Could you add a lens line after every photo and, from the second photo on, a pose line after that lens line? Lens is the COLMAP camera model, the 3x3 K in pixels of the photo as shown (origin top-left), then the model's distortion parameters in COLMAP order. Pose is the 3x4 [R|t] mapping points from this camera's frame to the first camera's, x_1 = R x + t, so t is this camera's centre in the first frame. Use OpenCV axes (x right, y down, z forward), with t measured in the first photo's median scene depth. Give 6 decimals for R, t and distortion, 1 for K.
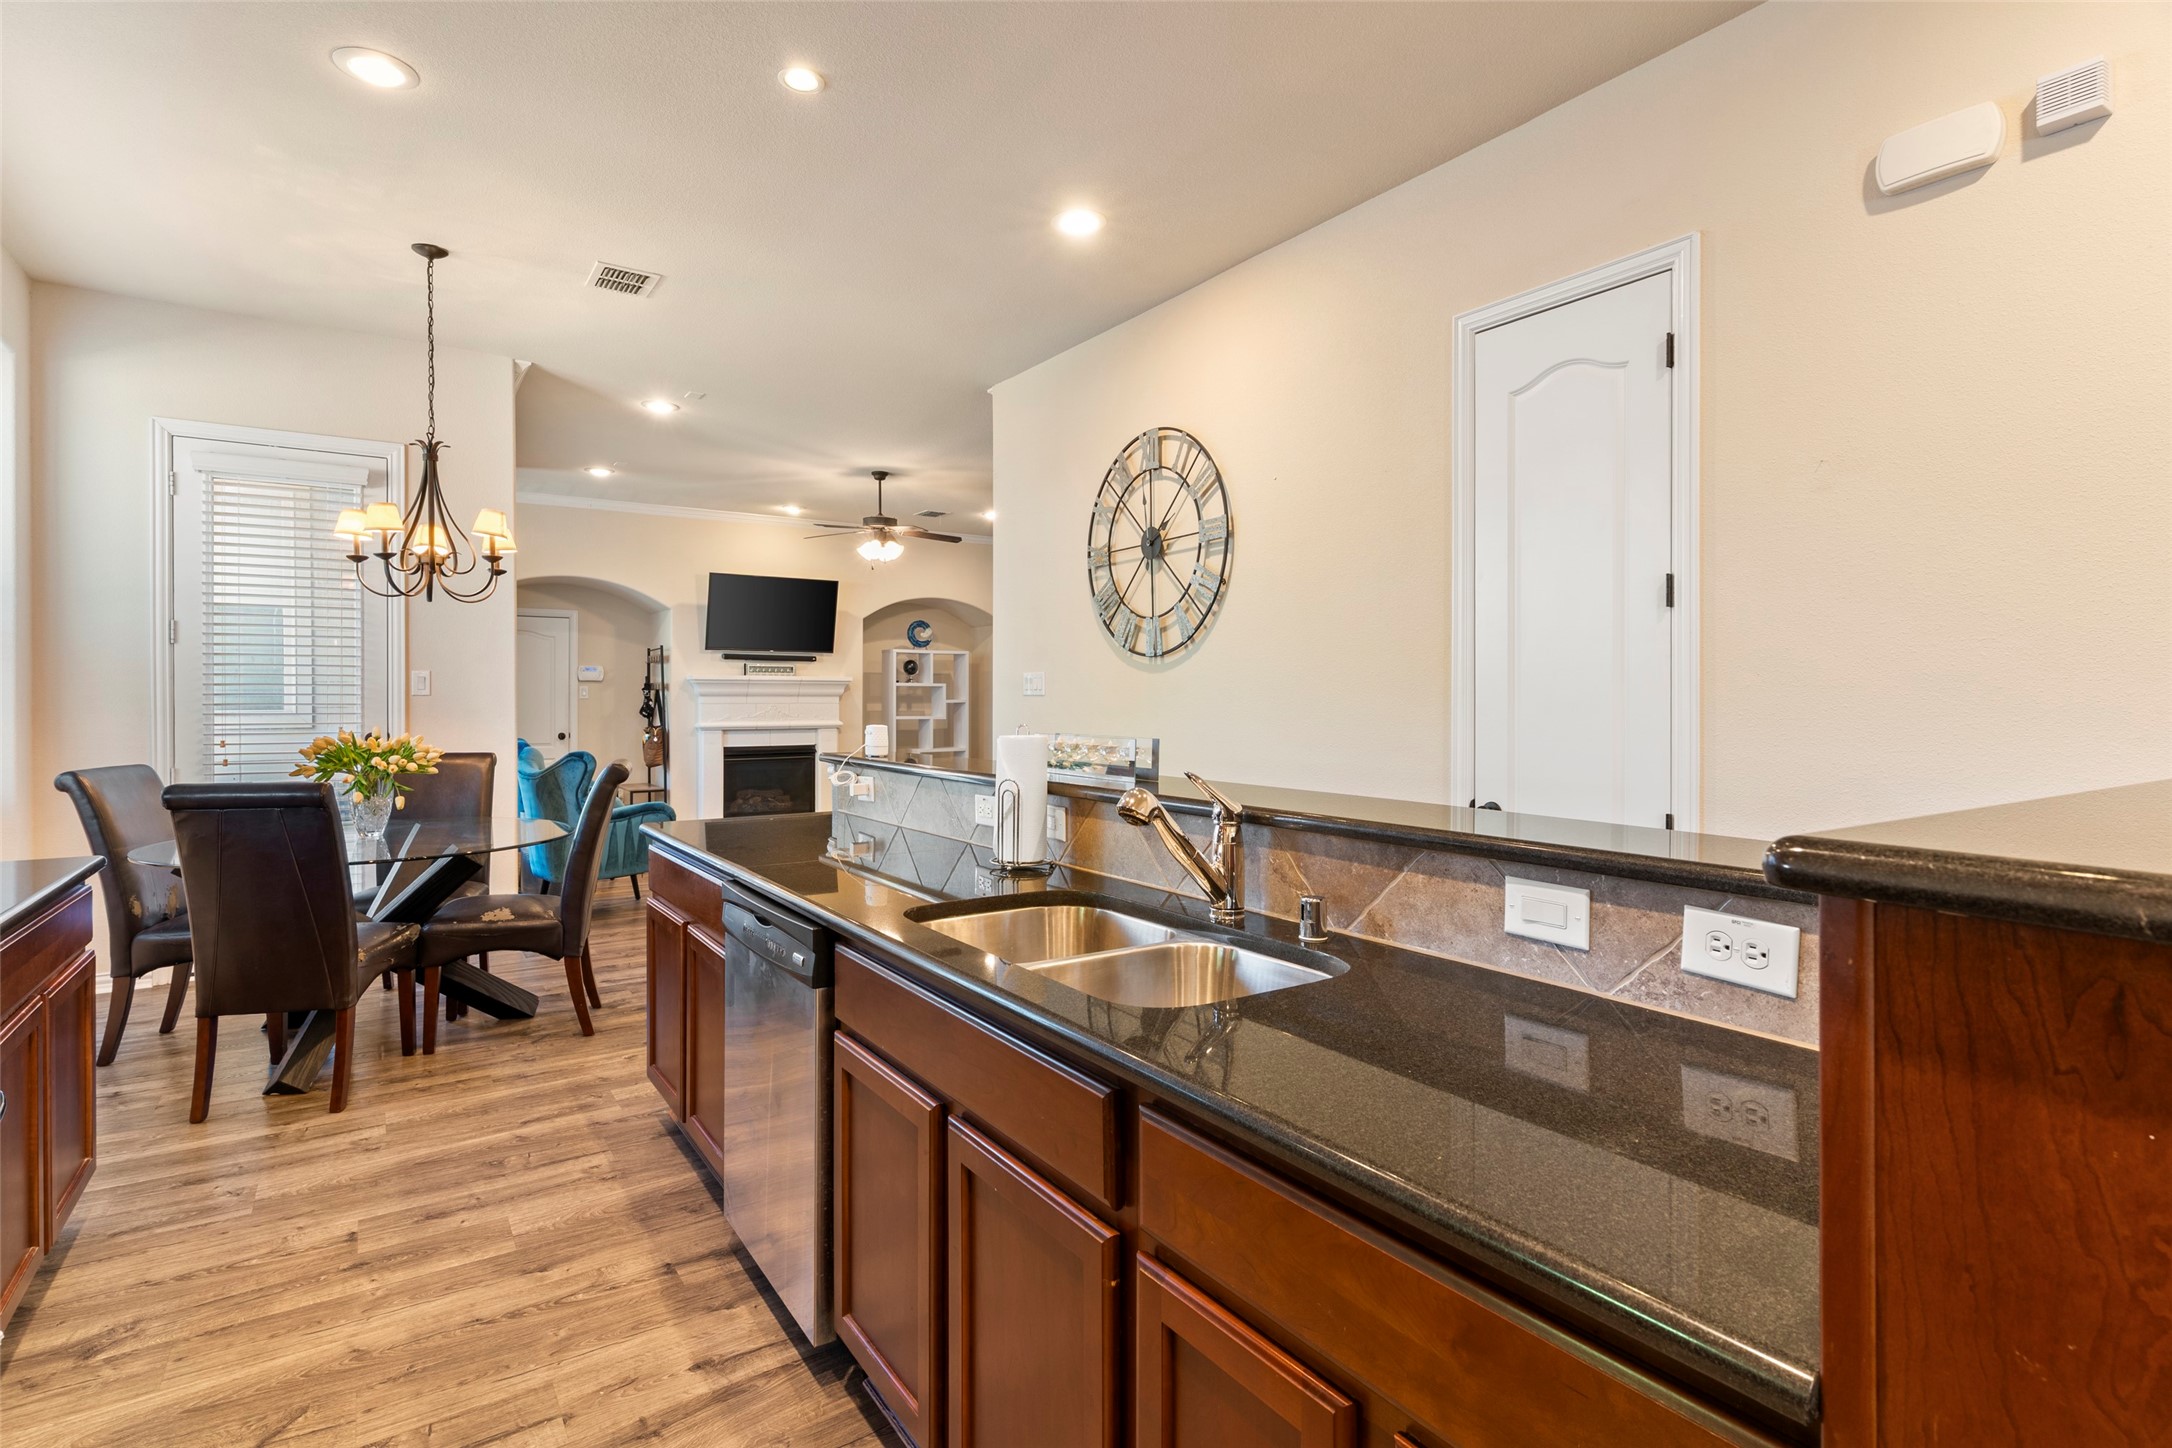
lens RADIAL K [[1053.6, 0, 1071.8], [0, 1053.6, 702.9], [0, 0, 1]] dist [0.001934, 0.000092]
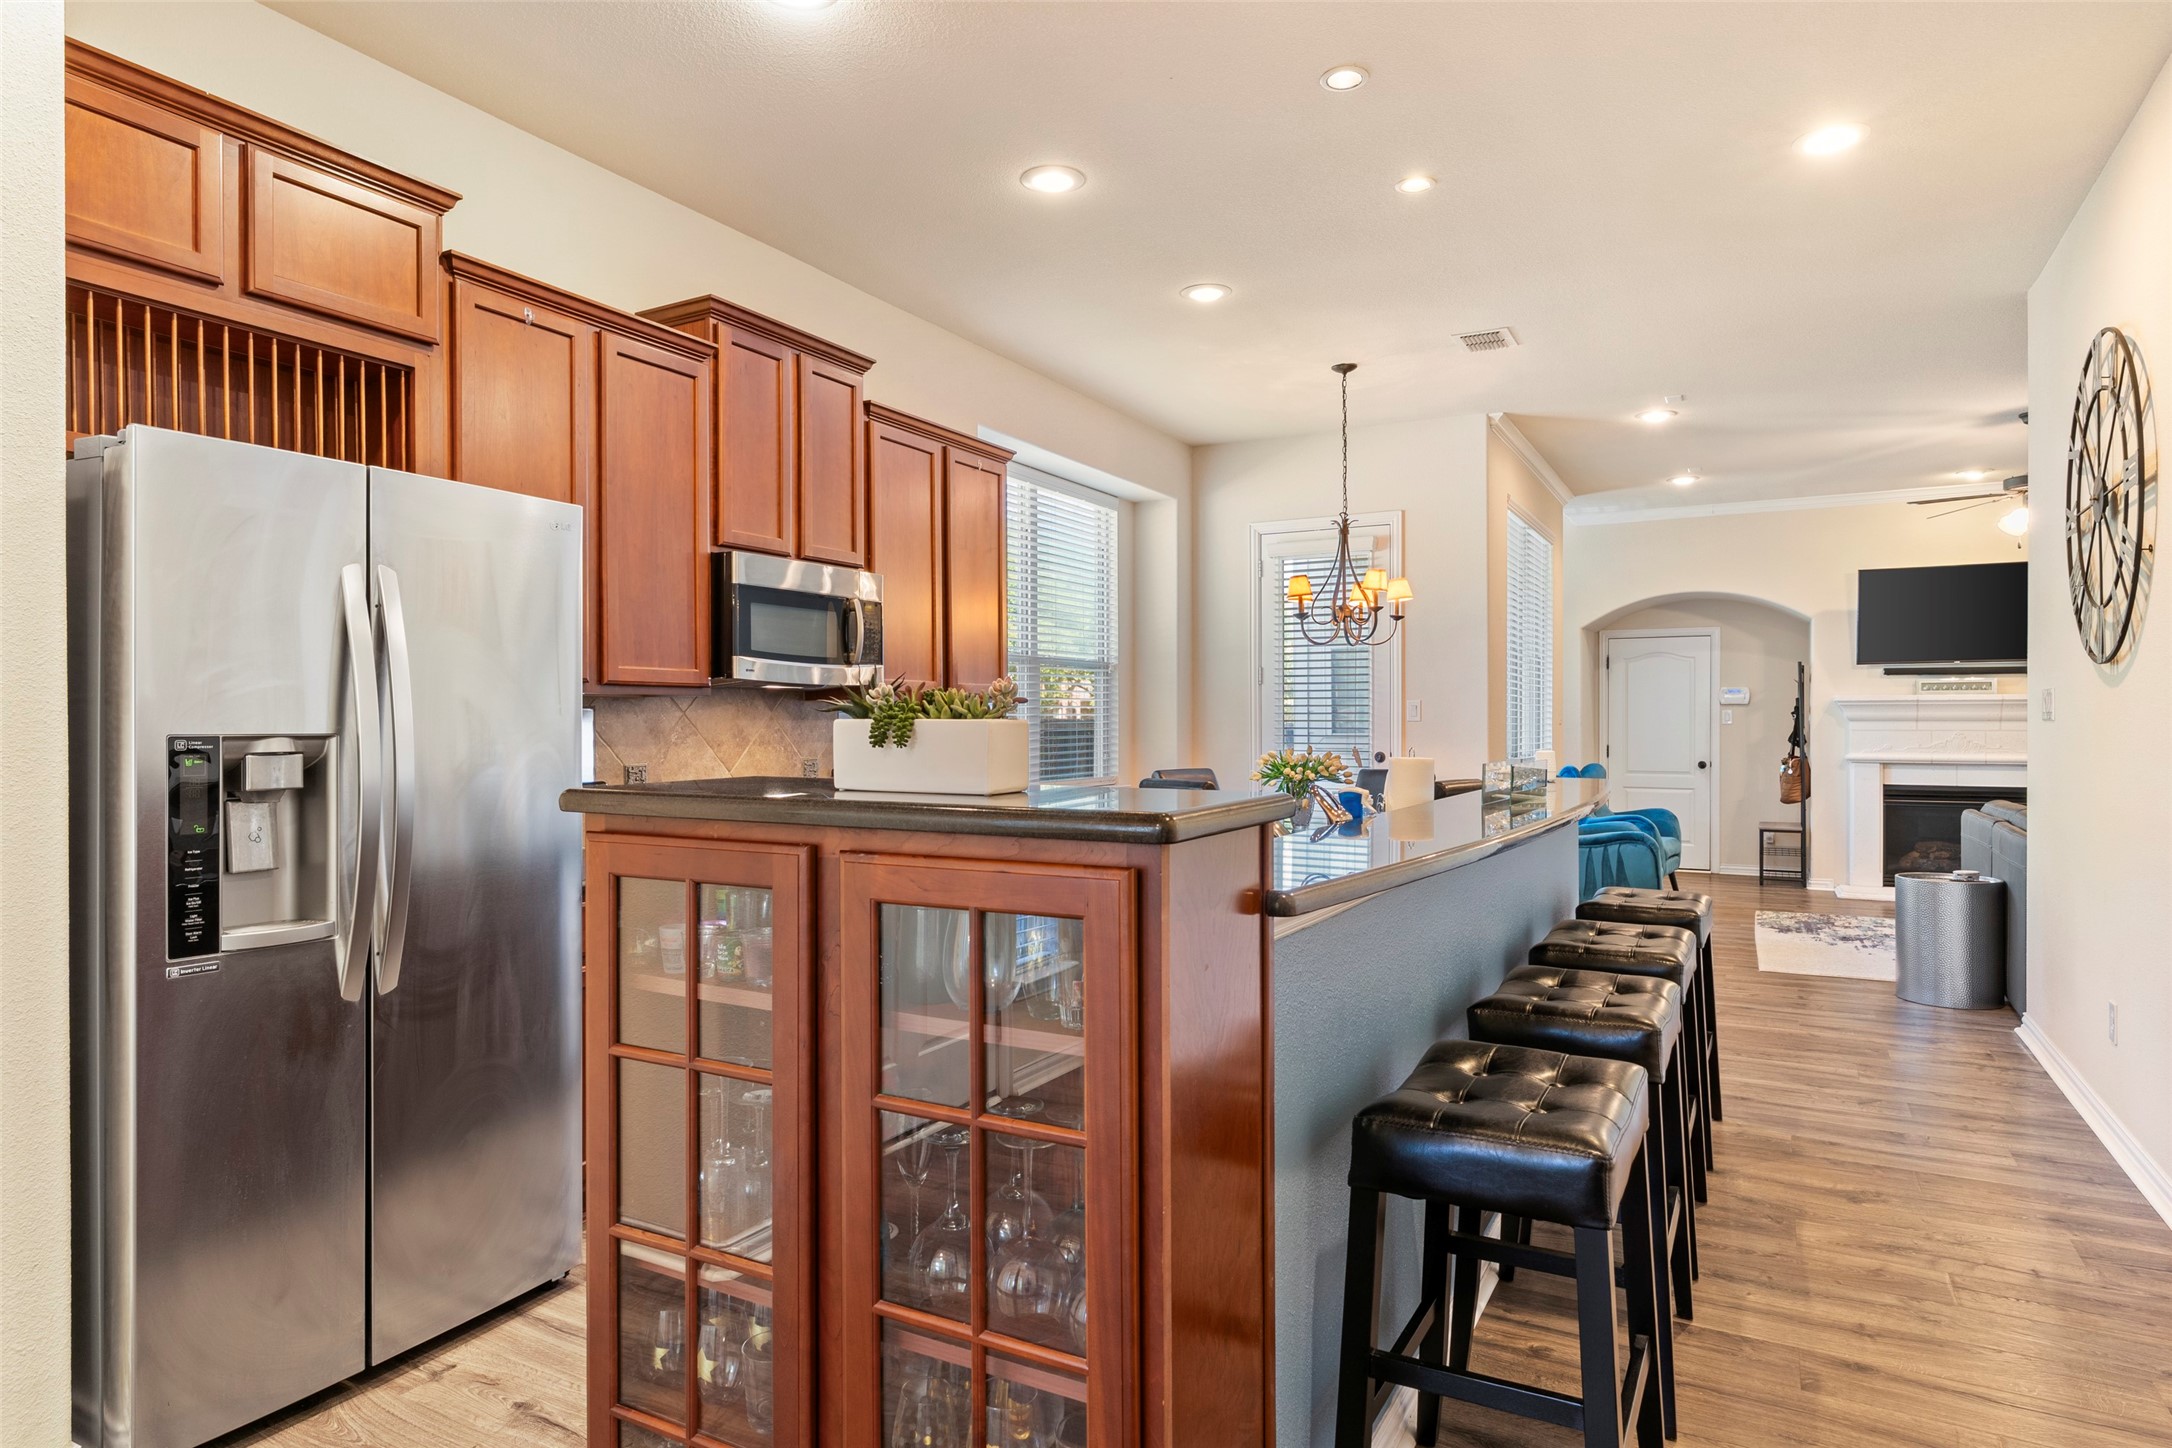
lens RADIAL K [[1246.0, 0, 1071.1], [0, 1246.0, 724.0], [0, 0, 1]] dist [0.001768, 0.002547]
pose [[0.455810, 0.000339, -0.890077, 0.476872], [-0.003819, 0.999991, -0.001574, -0.000626], [0.890069, 0.004117, 0.455808, 0.029577]]
